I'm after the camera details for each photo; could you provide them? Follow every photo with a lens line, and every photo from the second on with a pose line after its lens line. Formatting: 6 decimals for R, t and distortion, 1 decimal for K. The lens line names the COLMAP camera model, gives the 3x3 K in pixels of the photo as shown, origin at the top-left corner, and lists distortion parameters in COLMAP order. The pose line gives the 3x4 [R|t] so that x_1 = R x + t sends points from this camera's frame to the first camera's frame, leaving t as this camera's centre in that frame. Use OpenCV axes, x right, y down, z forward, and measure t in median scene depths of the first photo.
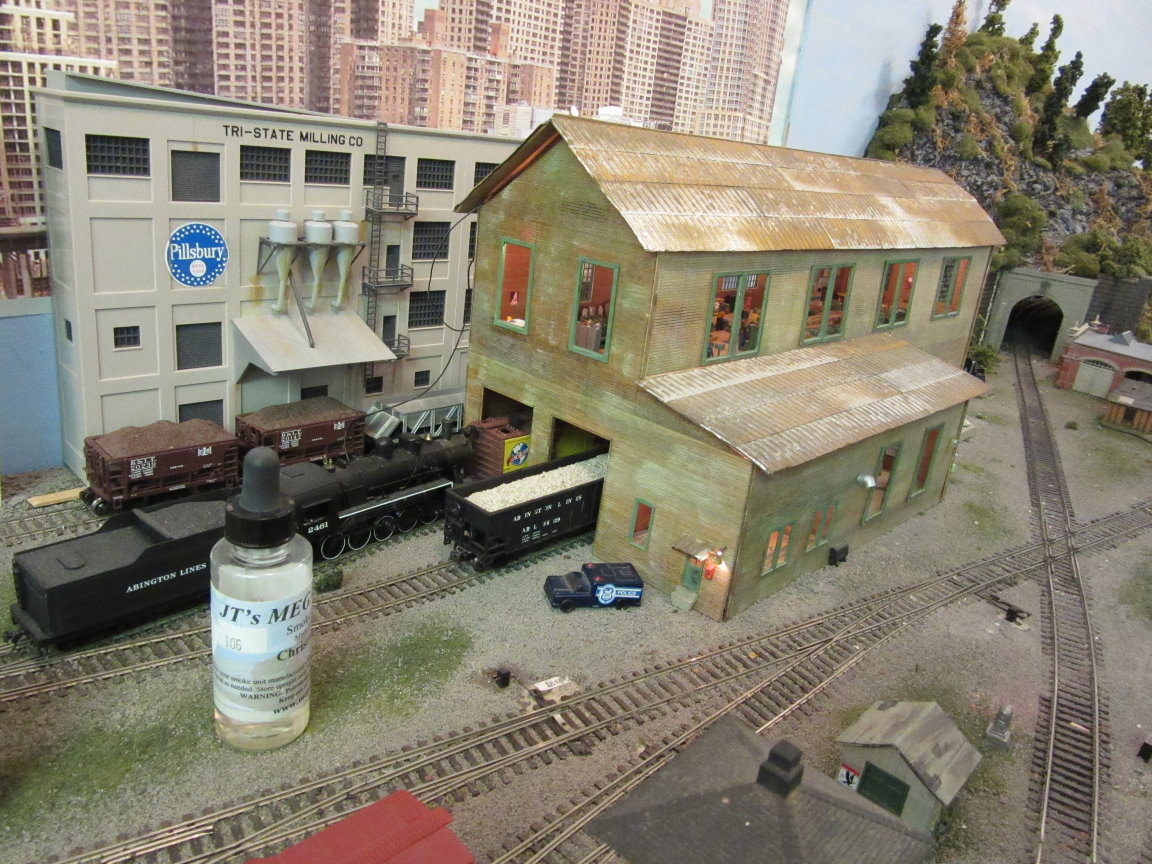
lens RADIAL K [[859.6, 0, 576.0], [0, 859.6, 432.0], [0, 0, 1]] dist [-0.001590, -0.030019]
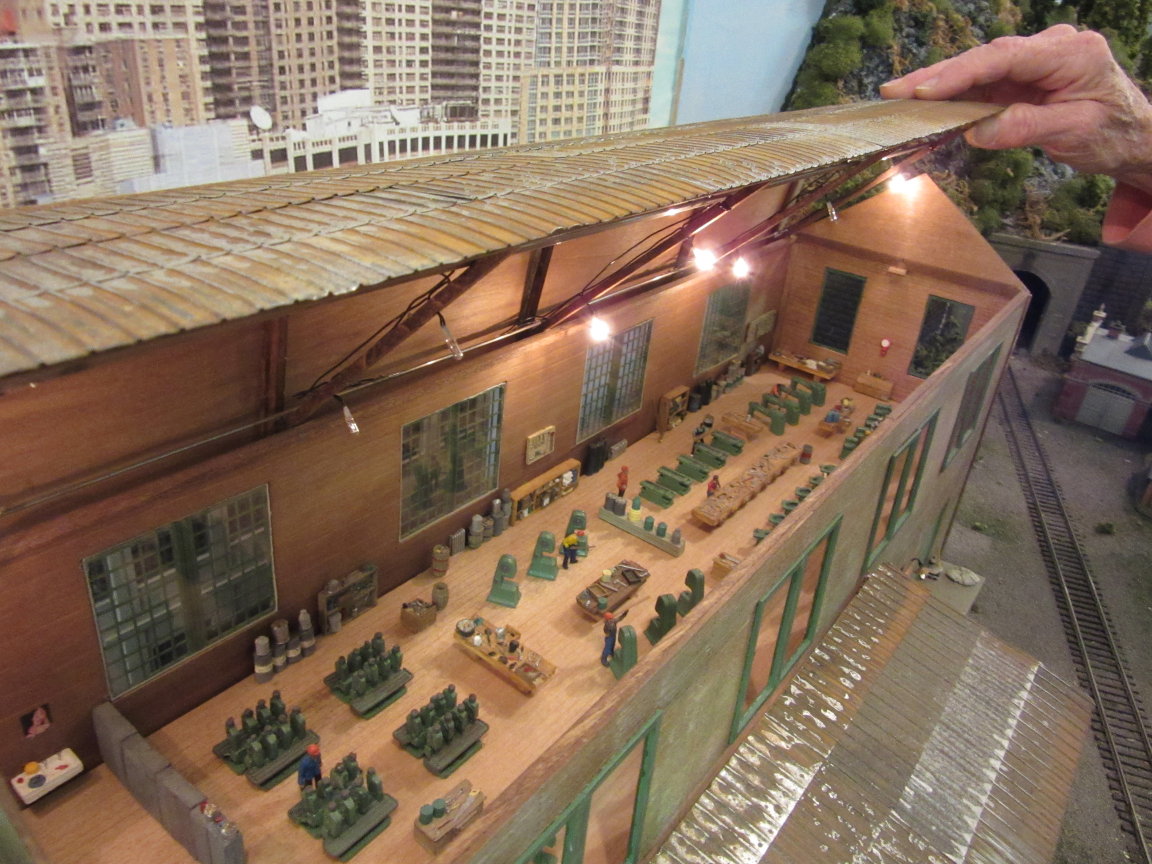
lens RADIAL K [[859.6, 0, 576.0], [0, 859.6, 432.0], [0, 0, 1]] dist [-0.001590, -0.030019]
pose [[0.991871, -0.076595, 0.101617, 0.103251], [0.059216, 0.984650, 0.164190, -0.238593], [-0.112633, -0.156838, 0.981181, 0.419823]]
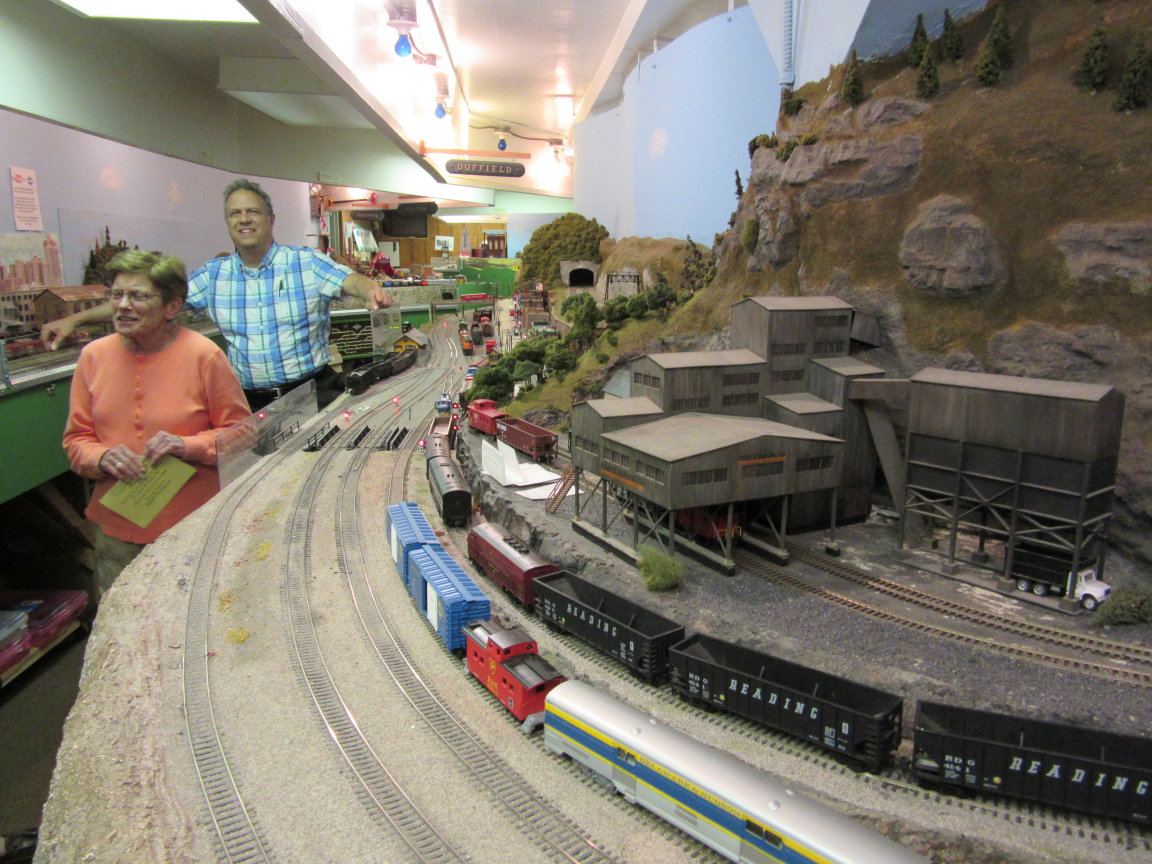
lens RADIAL K [[859.6, 0, 576.0], [0, 859.6, 432.0], [0, 0, 1]] dist [-0.001590, -0.030019]
pose [[0.667525, -0.254436, 0.699766, -1.561036], [0.309779, 0.949507, 0.049736, 1.212079], [-0.677087, 0.183573, 0.712639, -4.612514]]
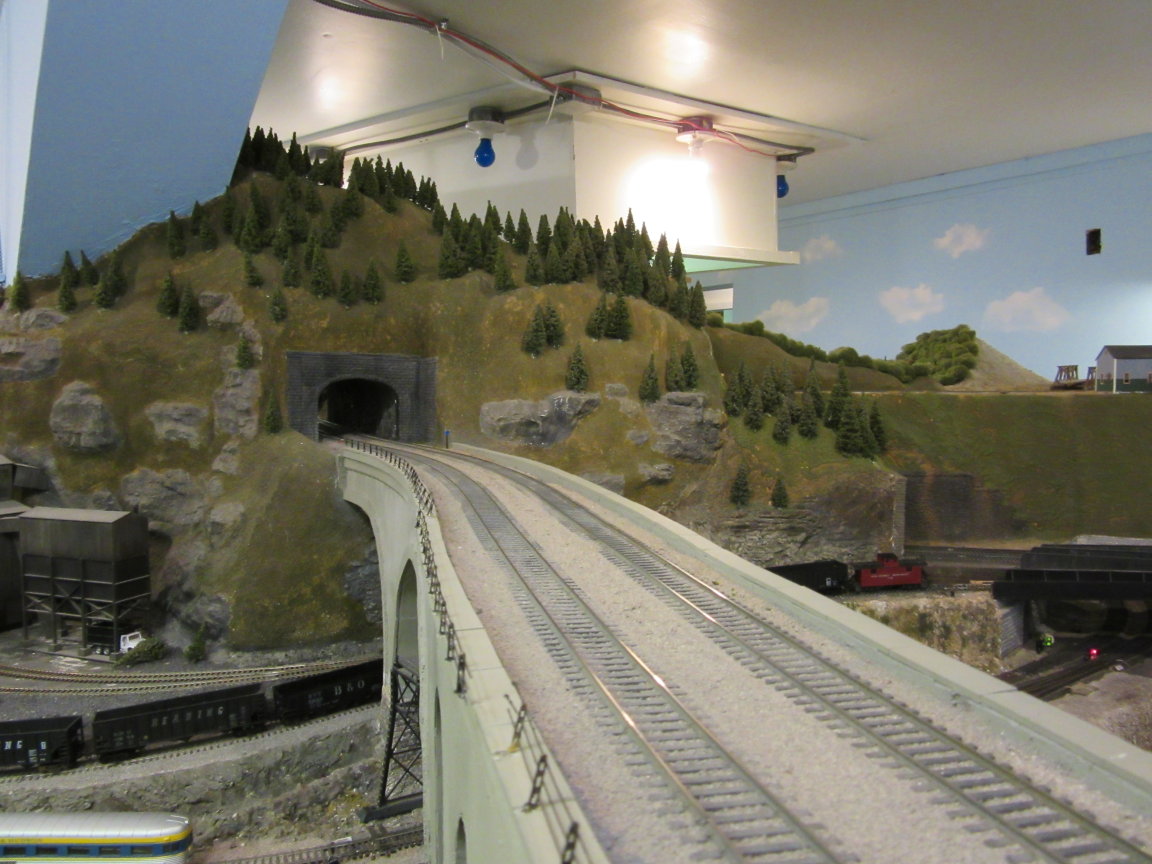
lens RADIAL K [[859.6, 0, 576.0], [0, 859.6, 432.0], [0, 0, 1]] dist [-0.001590, -0.030019]
pose [[0.145995, -0.170547, 0.974474, -2.839161], [0.333713, 0.935783, 0.113779, 1.906129], [-0.931301, 0.308584, 0.193533, -8.572815]]
